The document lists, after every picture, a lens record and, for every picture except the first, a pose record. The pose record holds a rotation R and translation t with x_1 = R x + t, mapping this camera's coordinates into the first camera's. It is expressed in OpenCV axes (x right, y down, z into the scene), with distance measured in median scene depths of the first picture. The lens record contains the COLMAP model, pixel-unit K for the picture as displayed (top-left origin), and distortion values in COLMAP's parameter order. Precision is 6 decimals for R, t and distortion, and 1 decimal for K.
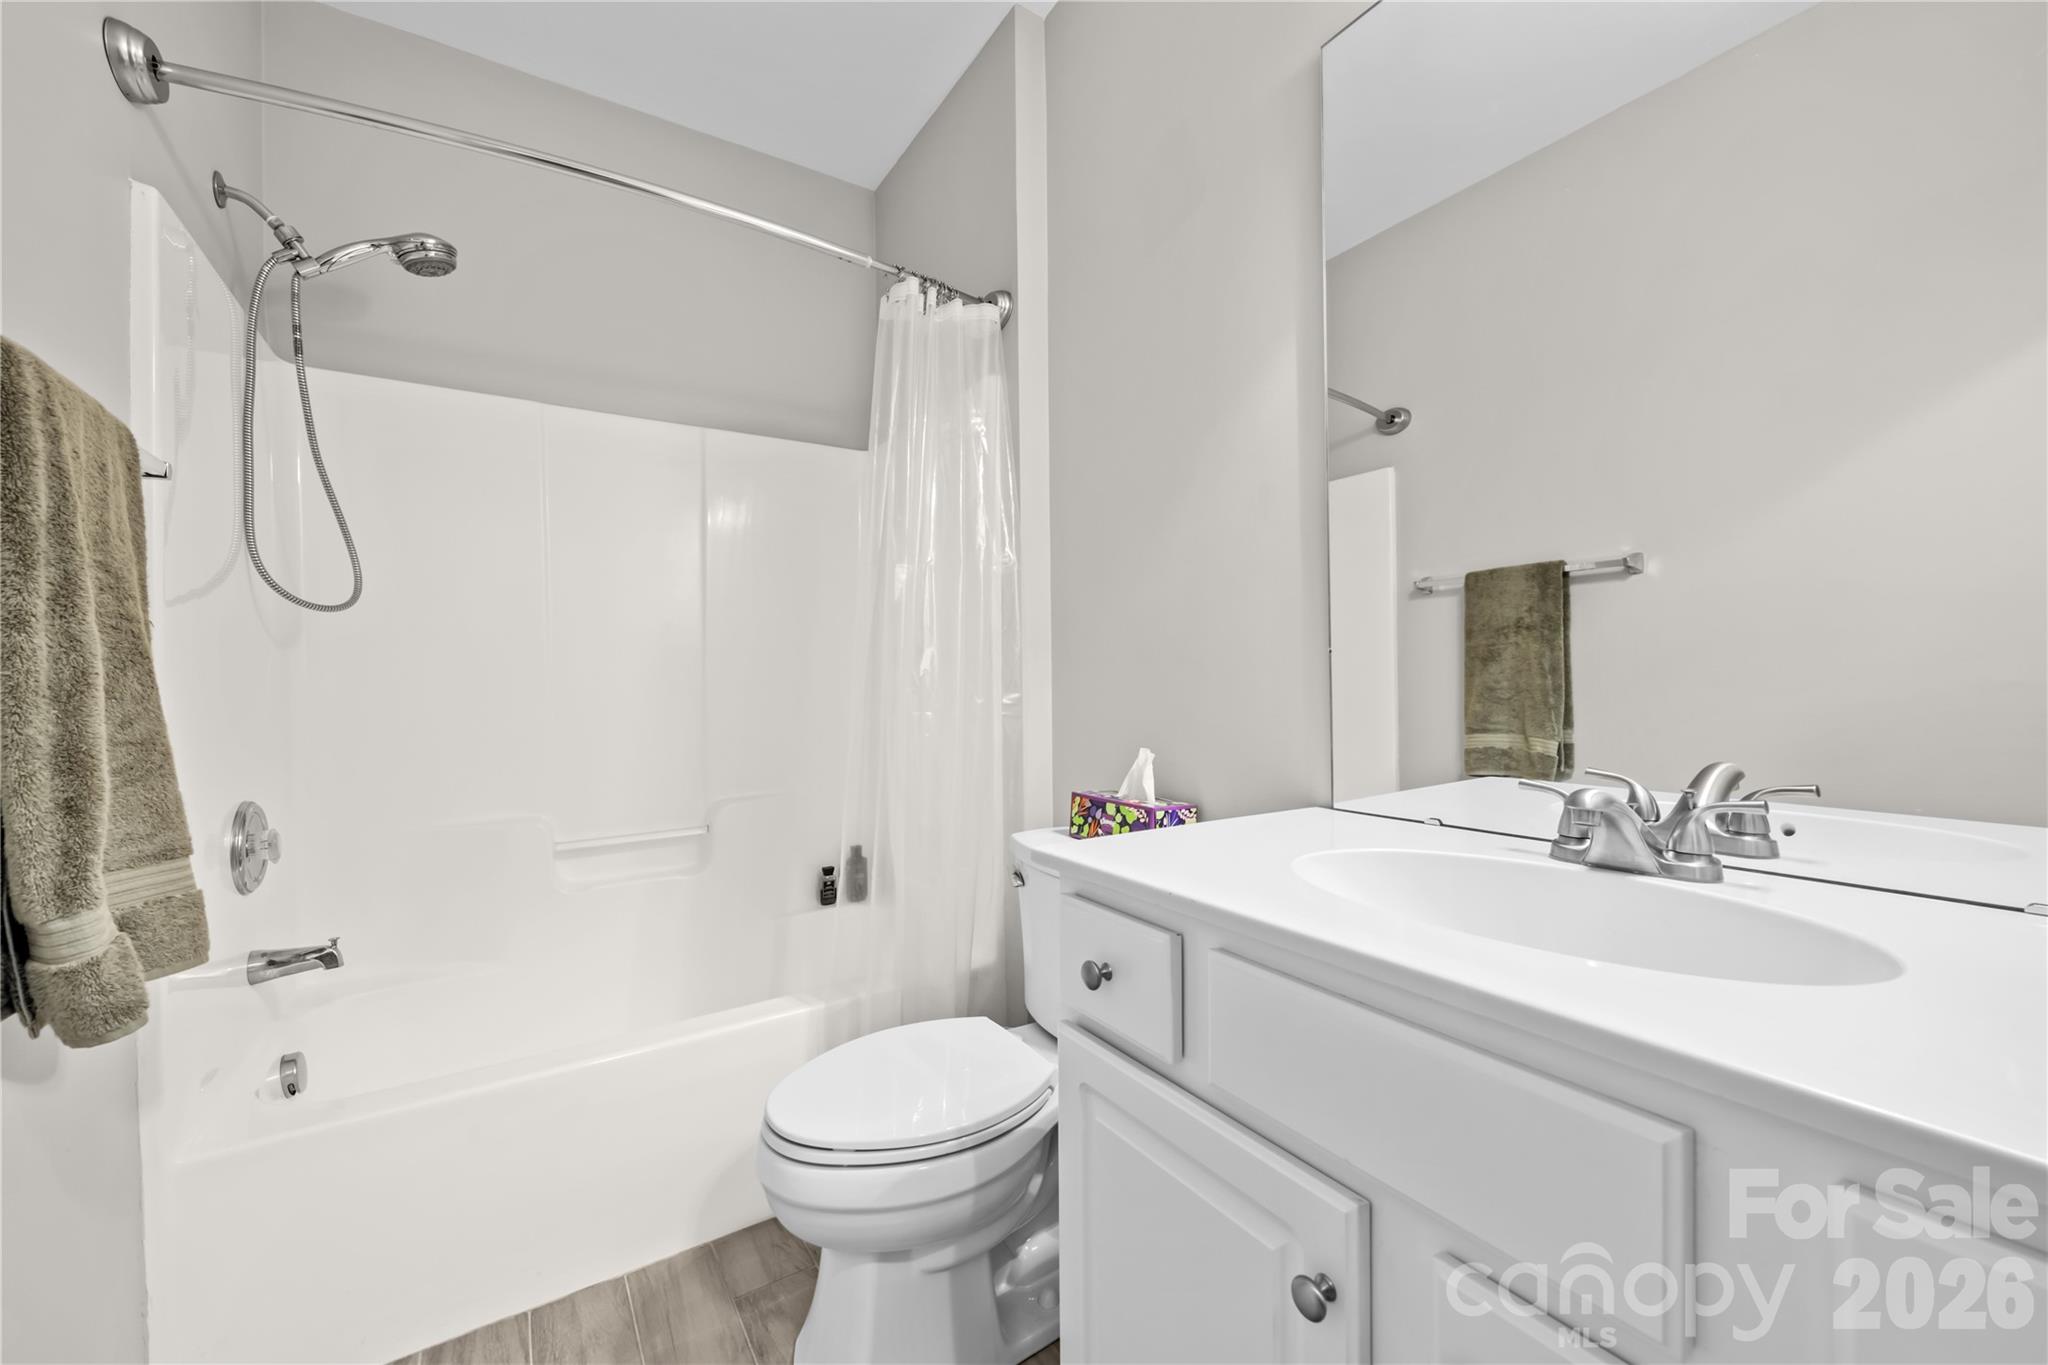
lens RADIAL K [[806.3, 0, 1020.3], [0, 806.3, 673.0], [0, 0, 1]] dist [0.000793, 0.000453]
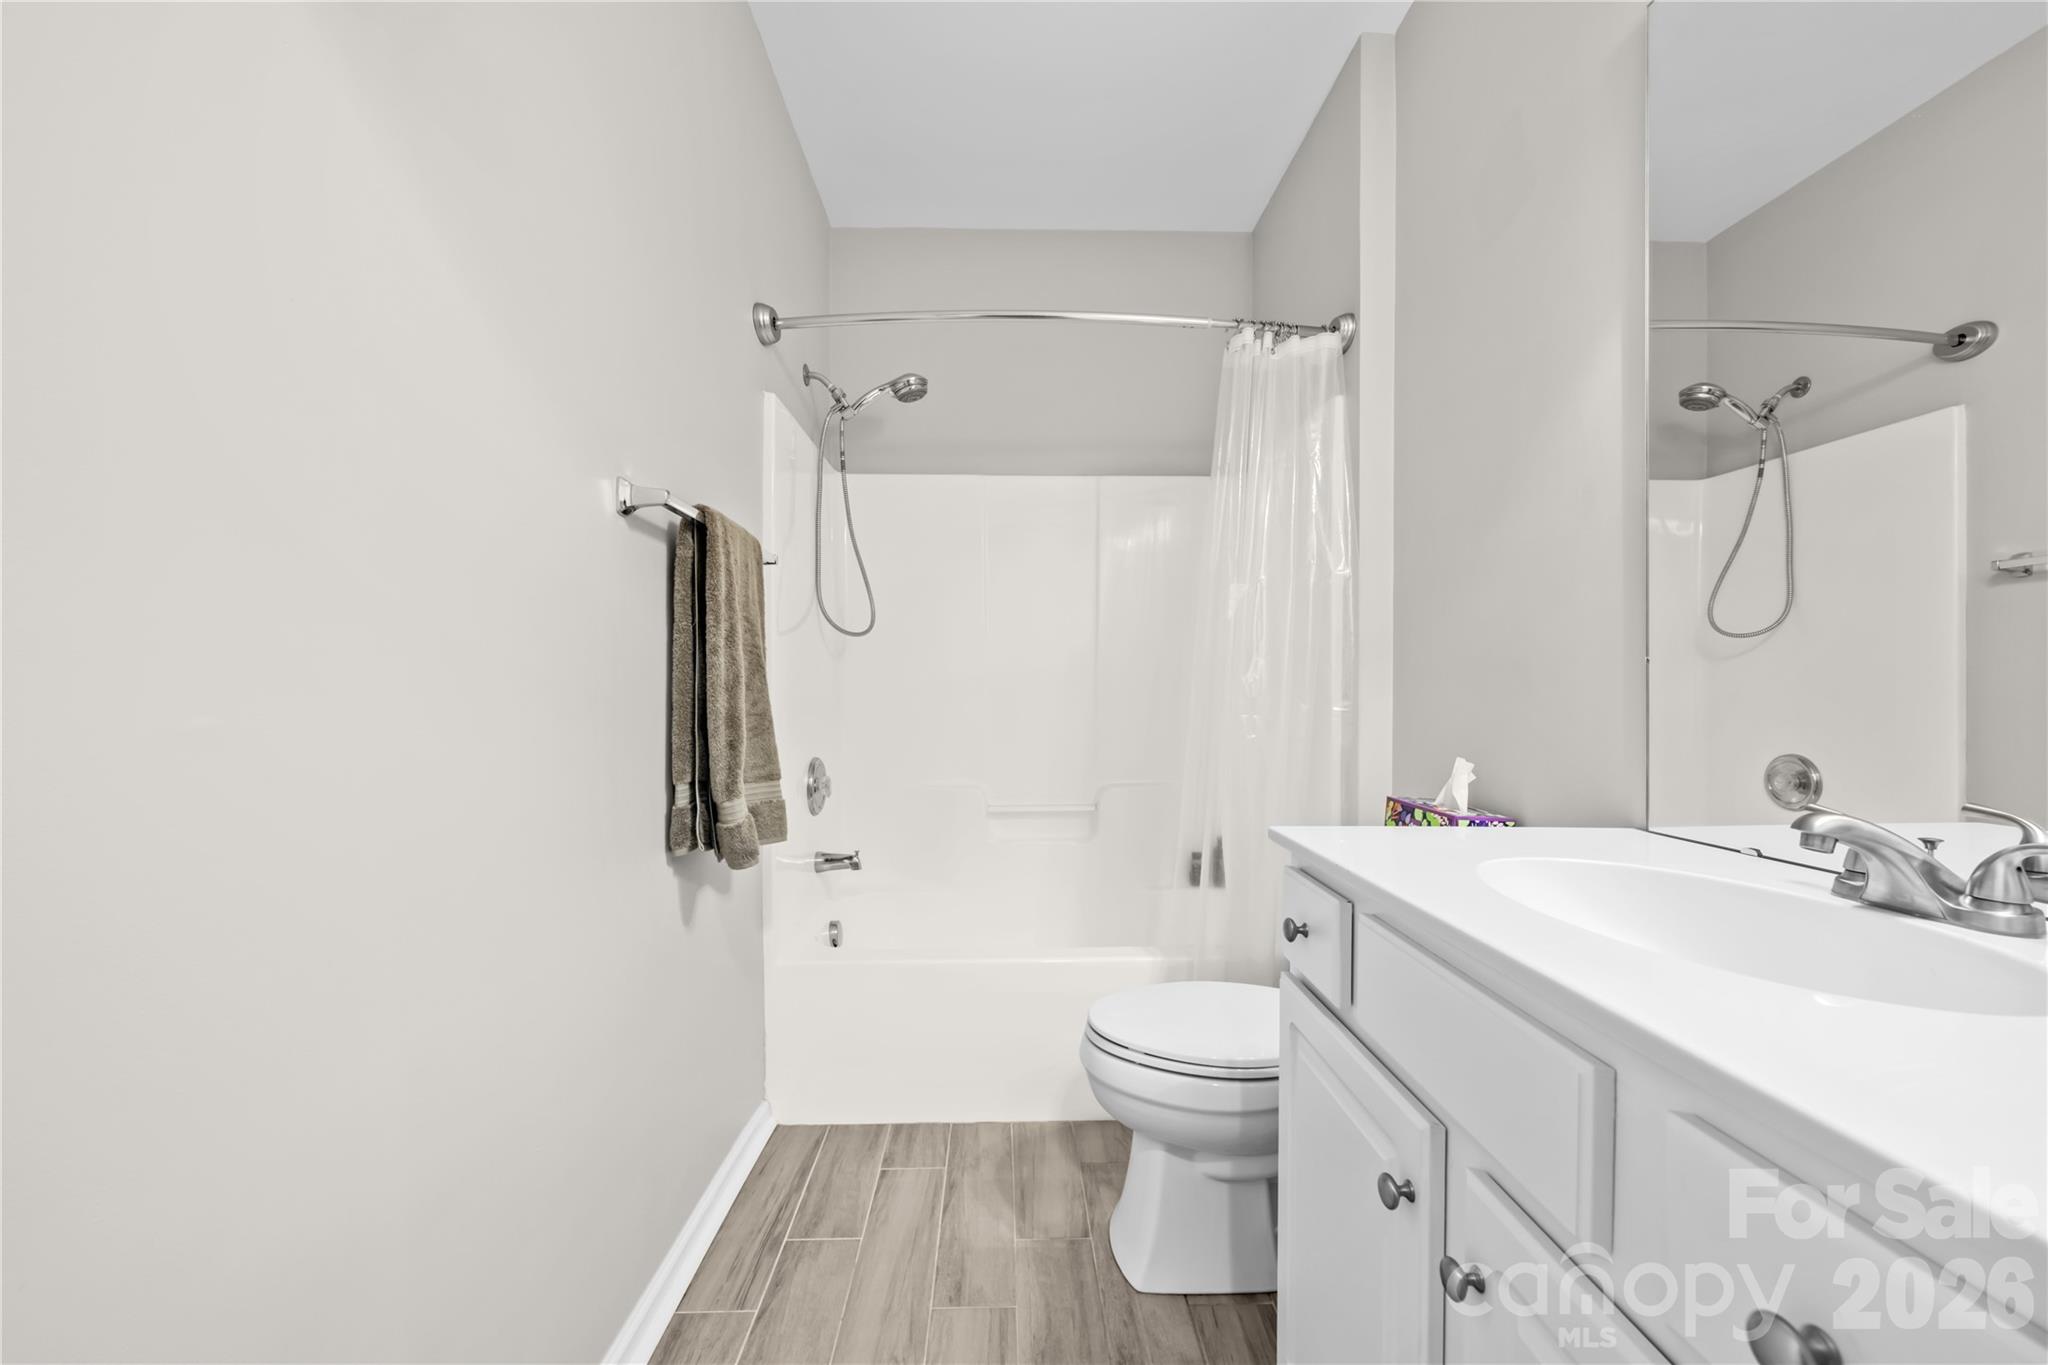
lens RADIAL K [[842.5, 0, 1024.0], [0, 842.5, 682.5], [0, 0, 1]] dist [0.010277, -0.000036]
pose [[0.846032, 0.010268, -0.533034, 0.303616], [-0.008797, 0.999947, 0.005300, -0.001022], [0.533060, 0.000205, 0.846077, -0.207993]]
